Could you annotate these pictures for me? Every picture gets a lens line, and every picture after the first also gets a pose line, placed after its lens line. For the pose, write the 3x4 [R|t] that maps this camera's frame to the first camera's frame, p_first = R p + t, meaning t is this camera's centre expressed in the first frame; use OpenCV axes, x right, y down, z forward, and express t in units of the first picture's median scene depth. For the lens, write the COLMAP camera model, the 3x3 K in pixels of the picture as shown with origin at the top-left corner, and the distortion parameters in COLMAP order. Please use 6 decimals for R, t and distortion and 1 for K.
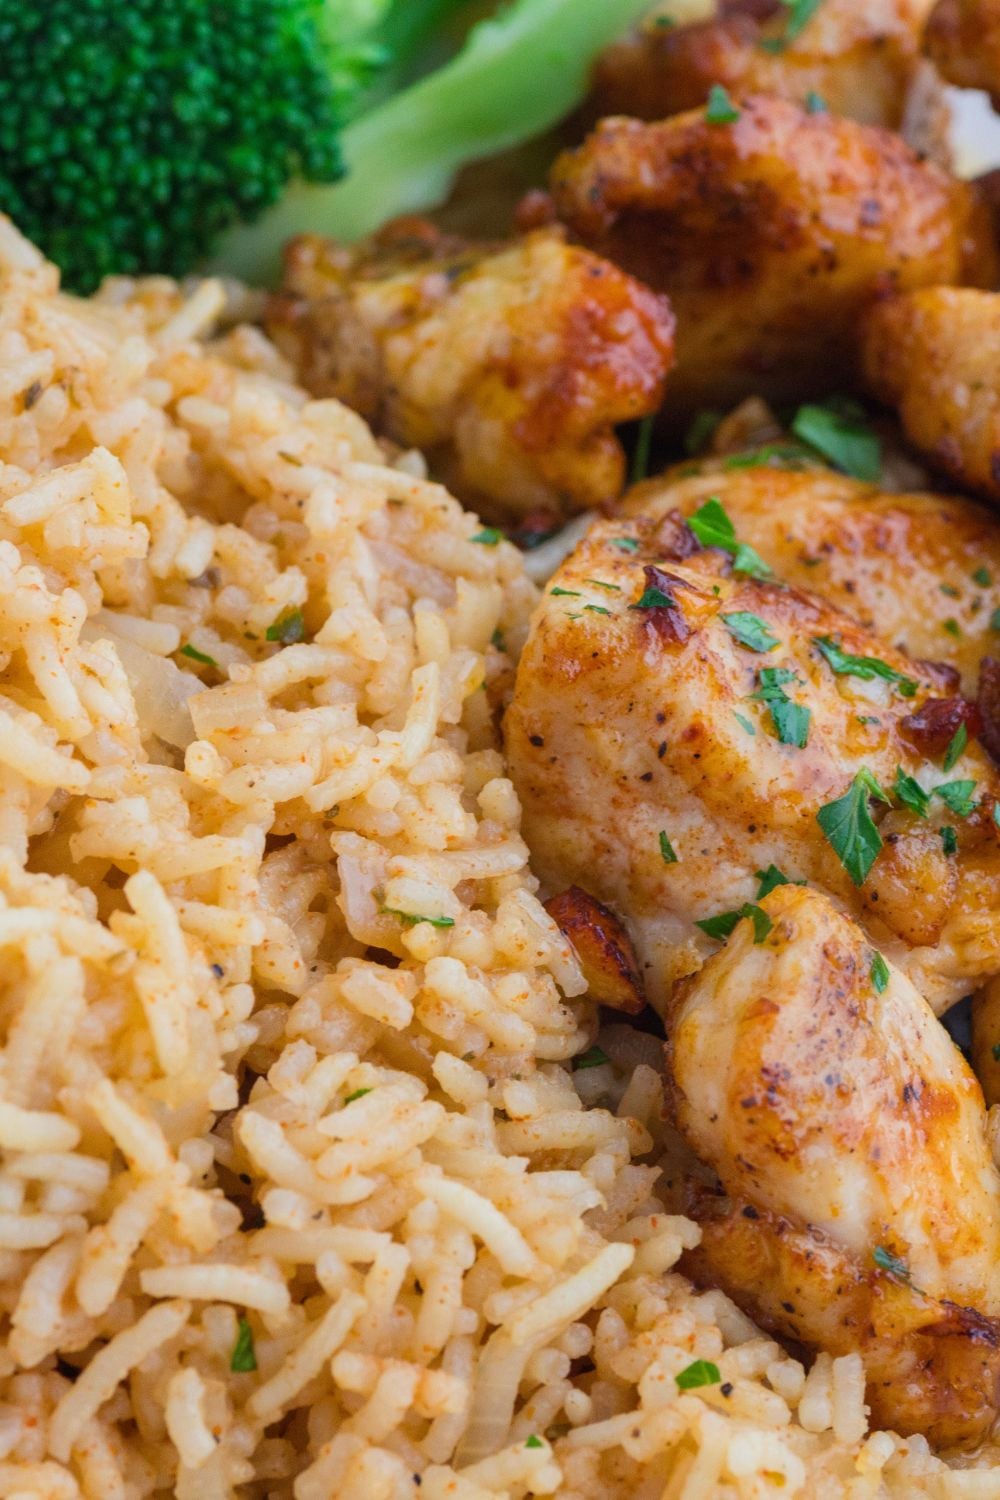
lens RADIAL K [[8165.2, 0, 689.2], [0, 8165.2, 751.3], [0, 0, 1]] dist [-0.023449, 20.630675]
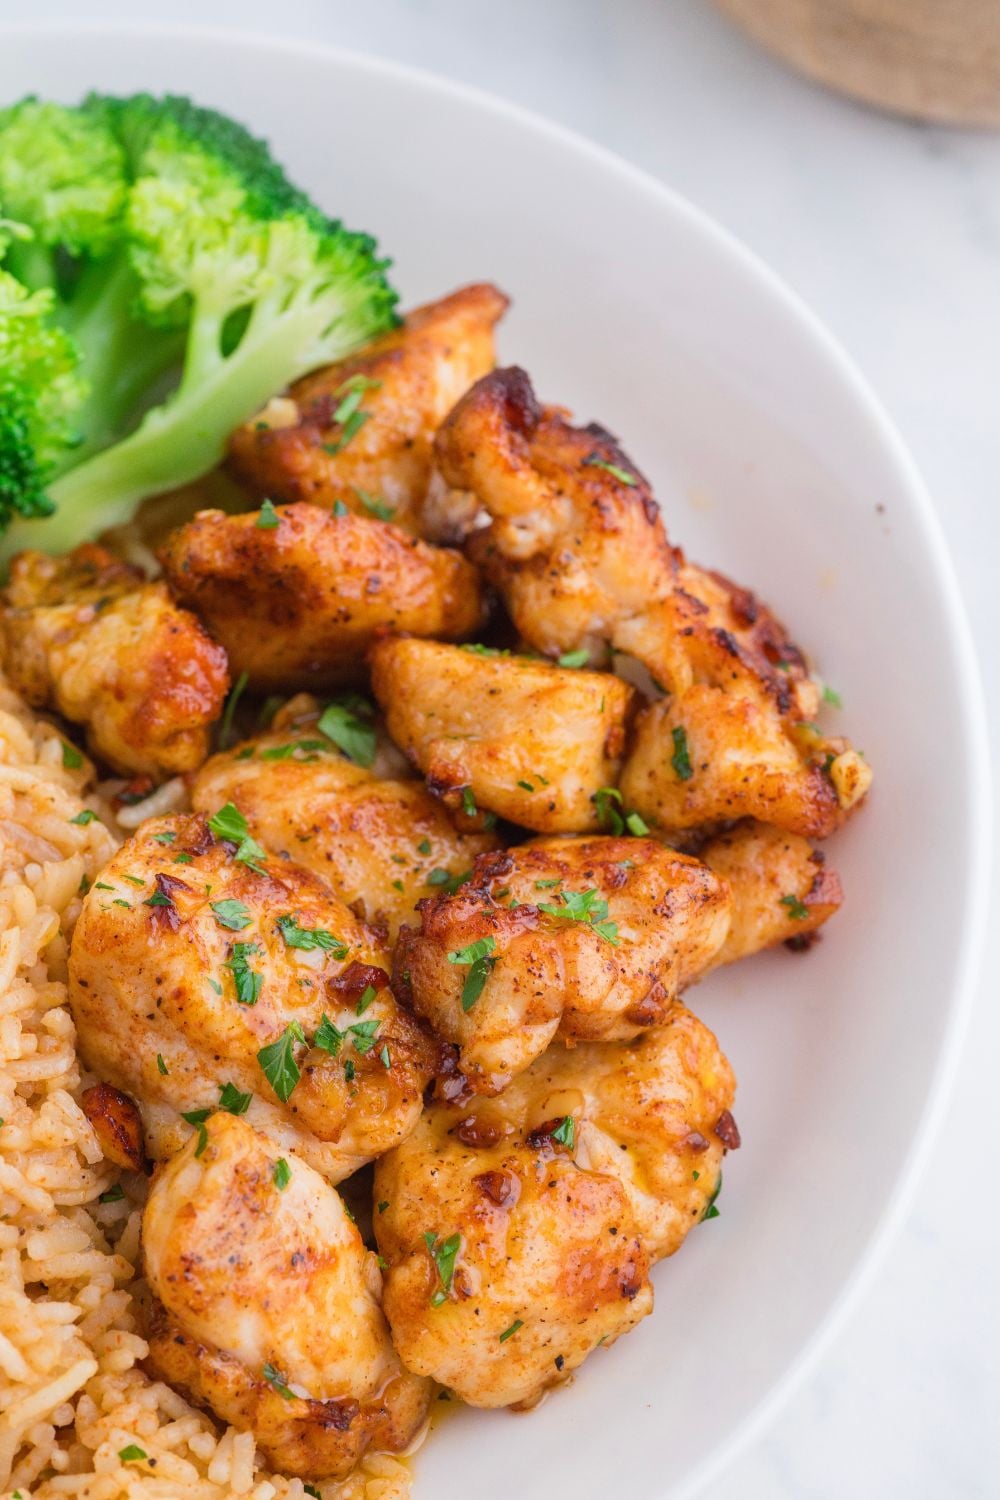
lens RADIAL K [[4750.6, 0, 500.0], [0, 4750.6, 750.0], [0, 0, 1]] dist [0.241623, -2.436719]
pose [[0.990704, 0.057681, -0.123199, 0.161797], [-0.036745, 0.985457, 0.165902, -0.190847], [0.130977, -0.159833, 0.978416, 0.165793]]
